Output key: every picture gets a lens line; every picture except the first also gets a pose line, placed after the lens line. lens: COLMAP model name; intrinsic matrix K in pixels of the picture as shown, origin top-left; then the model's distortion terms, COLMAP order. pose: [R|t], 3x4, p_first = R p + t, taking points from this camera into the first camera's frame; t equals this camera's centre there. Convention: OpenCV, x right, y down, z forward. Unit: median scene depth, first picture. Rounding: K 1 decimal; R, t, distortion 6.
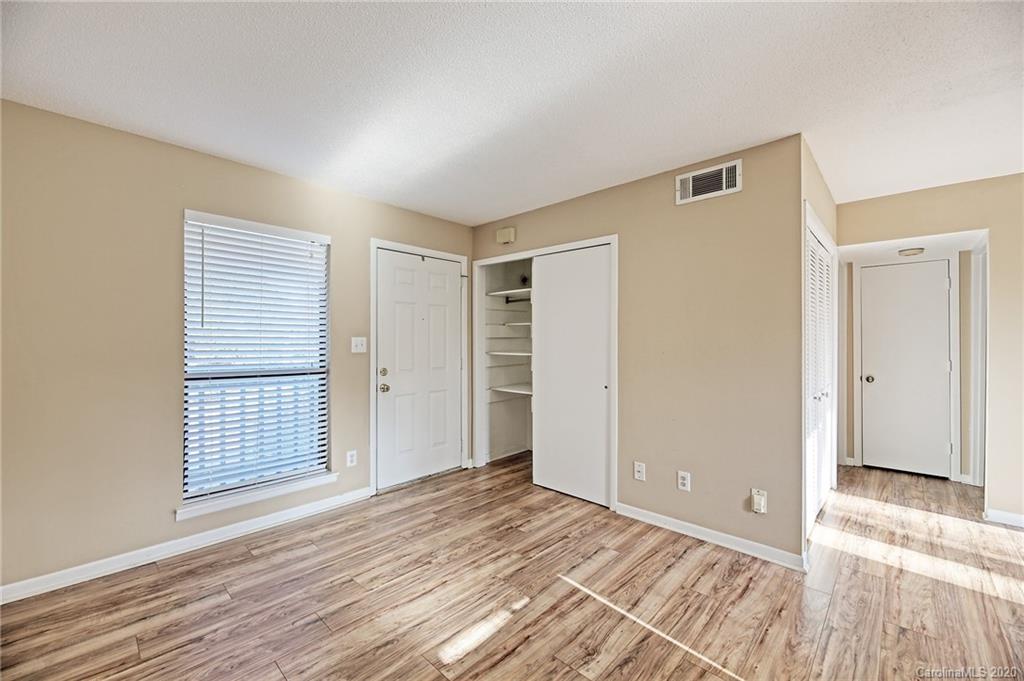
lens RADIAL K [[411.5, 0, 511.3], [0, 411.5, 339.2], [0, 0, 1]] dist [-0.001430, -0.003312]
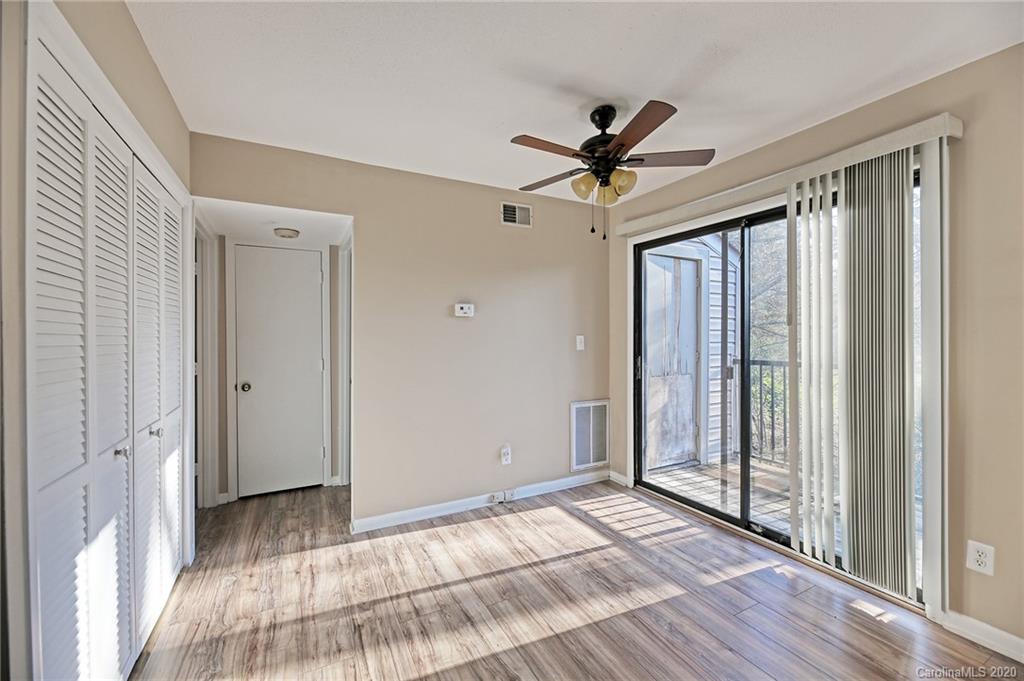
lens RADIAL K [[411.5, 0, 509.9], [0, 411.5, 335.6], [0, 0, 1]] dist [-0.001430, -0.003312]
pose [[0.321293, 0.000837, 0.946979, 0.402363], [0.003279, 0.999993, -0.001997, 0.000755], [-0.946974, 0.003747, 0.321288, 0.366333]]
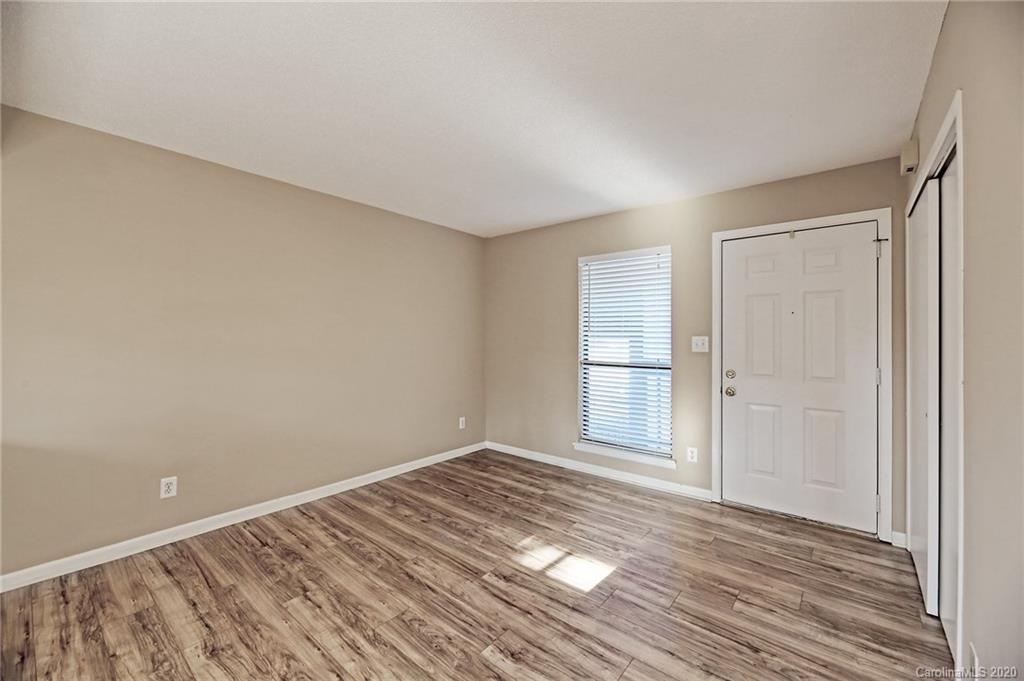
lens RADIAL K [[411.5, 0, 508.7], [0, 411.5, 334.5], [0, 0, 1]] dist [-0.001430, -0.003312]
pose [[0.063727, -0.009985, -0.997917, 0.678328], [-0.003084, 0.999943, -0.010203, 0.002548], [0.997963, 0.003728, 0.063693, 0.528163]]
